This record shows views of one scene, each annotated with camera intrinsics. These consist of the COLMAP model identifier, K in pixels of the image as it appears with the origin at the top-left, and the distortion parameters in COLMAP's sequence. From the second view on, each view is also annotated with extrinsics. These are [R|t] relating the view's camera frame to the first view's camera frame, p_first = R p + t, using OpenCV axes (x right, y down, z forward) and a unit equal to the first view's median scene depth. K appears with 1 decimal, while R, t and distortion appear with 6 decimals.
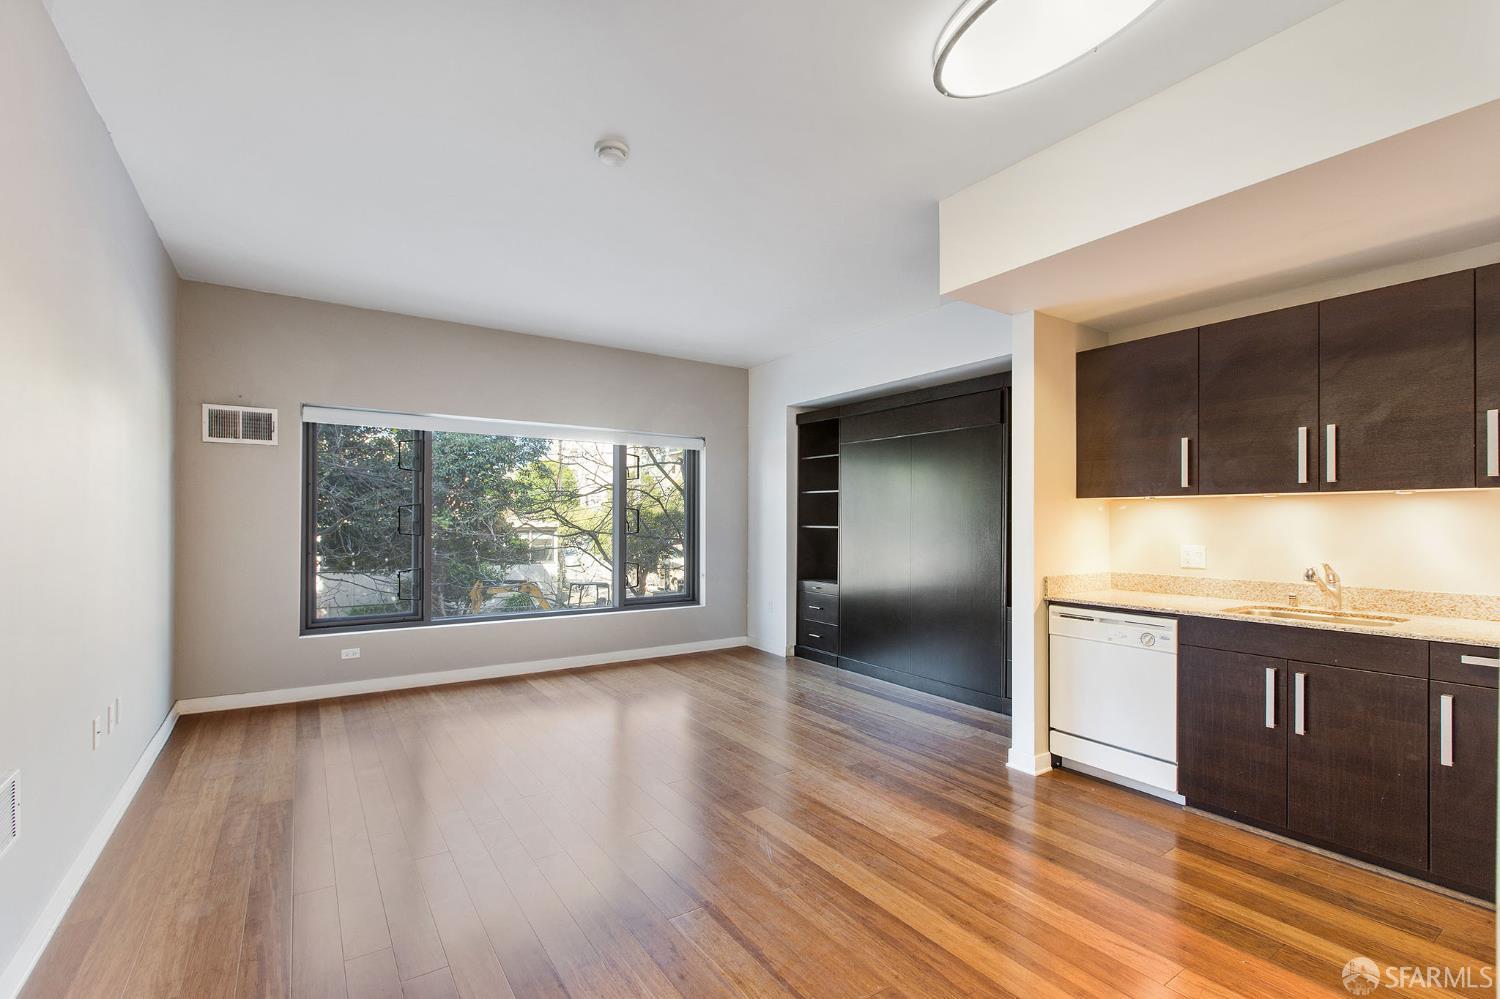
lens RADIAL K [[675.4, 0, 754.3], [0, 675.4, 518.9], [0, 0, 1]] dist [-0.001449, 0.000082]
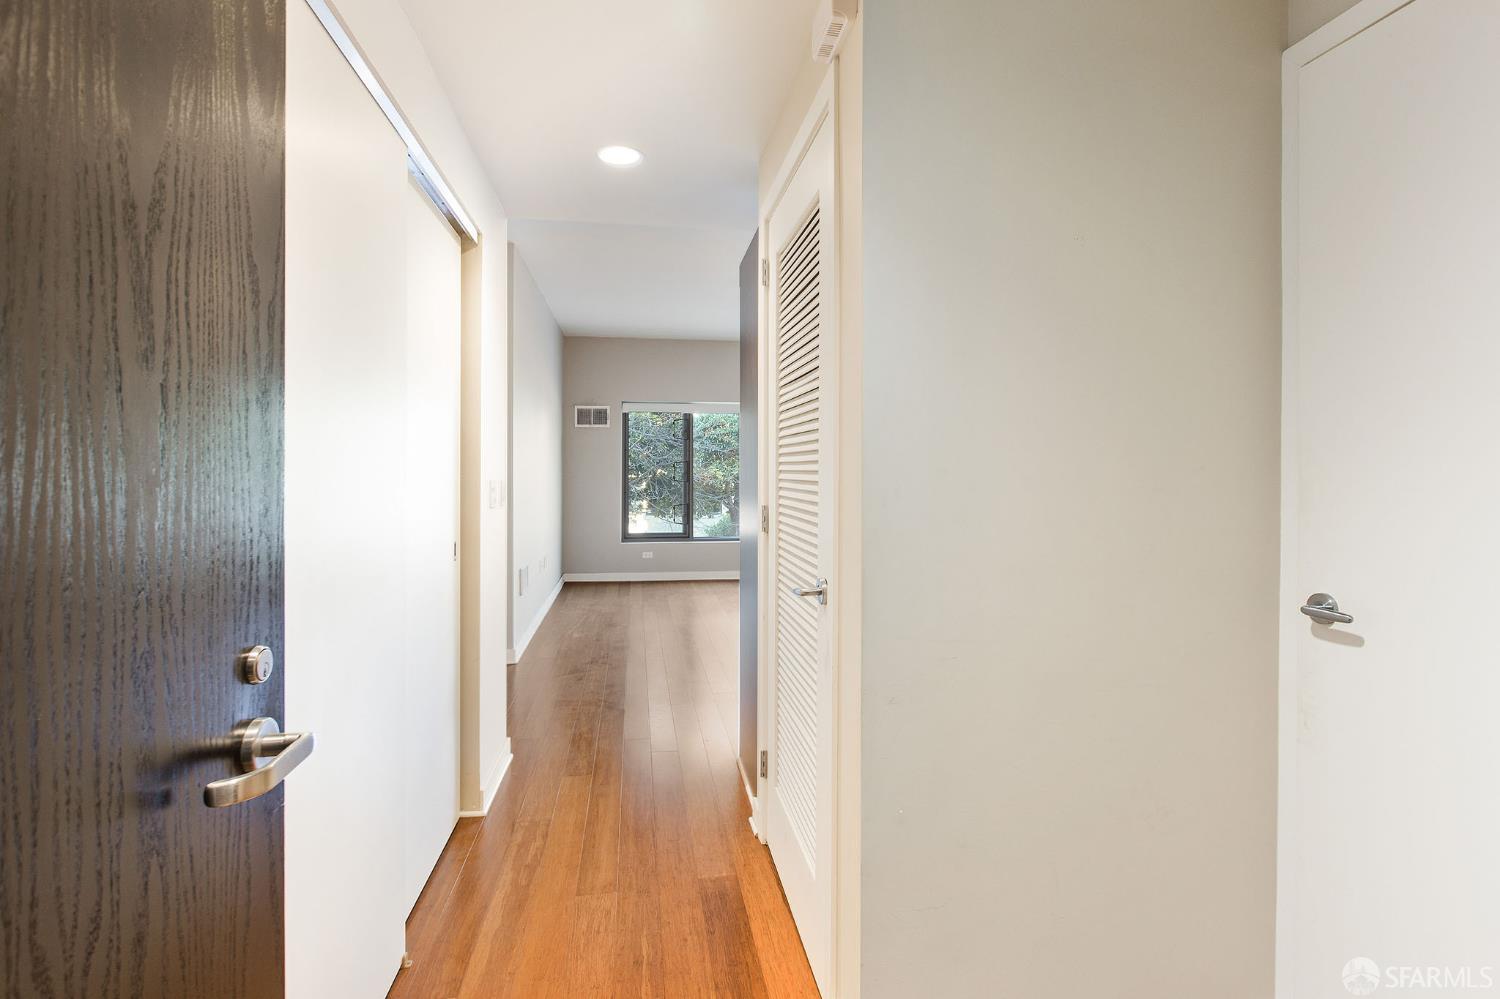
lens RADIAL K [[784.4, 0, 748.0], [0, 784.4, 472.3], [0, 0, 1]] dist [-0.000133, -0.000006]
pose [[0.901637, 0.004345, -0.432472, 0.482094], [-0.001389, 0.999973, 0.007150, -0.012055], [0.432492, -0.005846, 0.901619, -0.658551]]
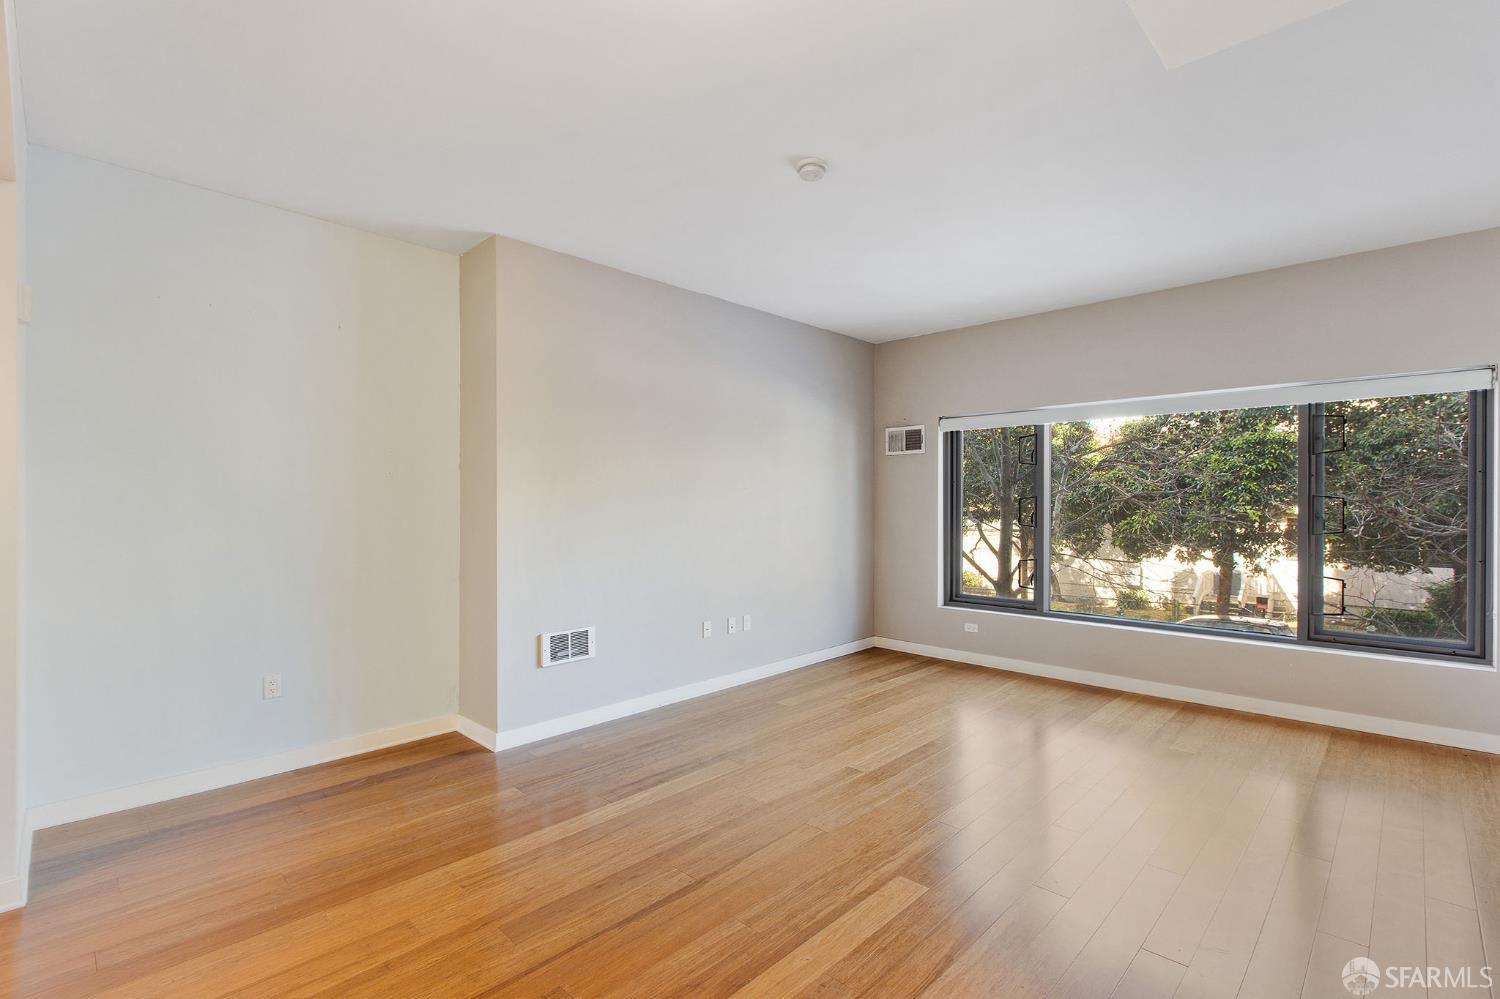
lens RADIAL K [[680.1, 0, 753.1], [0, 680.1, 504.5], [0, 0, 1]] dist [-0.003326, -0.000402]
pose [[0.205651, -0.000928, -0.978625, 0.515650], [0.002957, 0.999996, -0.000327, -0.013074], [0.978621, -0.002827, 0.205653, 0.444502]]
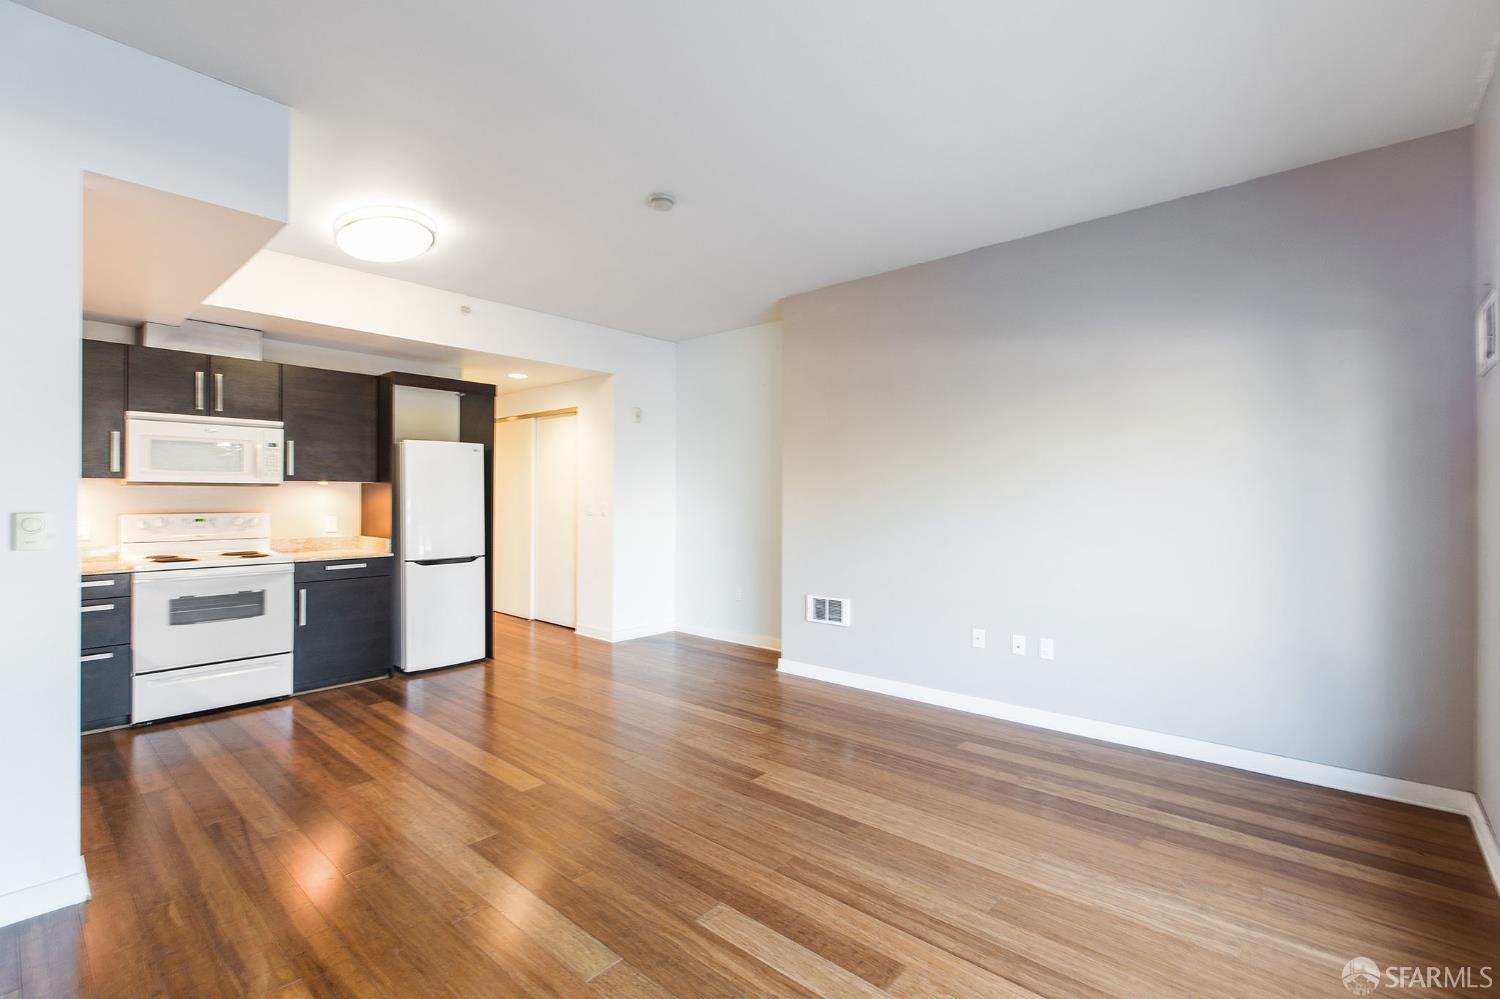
lens RADIAL K [[667.2, 0, 761.2], [0, 667.2, 493.8], [0, 0, 1]] dist [-0.003514, -0.000108]
pose [[-0.965320, -0.005204, -0.261017, -0.047432], [-0.002821, 0.999951, -0.009501, -0.002225], [0.261054, -0.008435, -0.965287, 1.418427]]
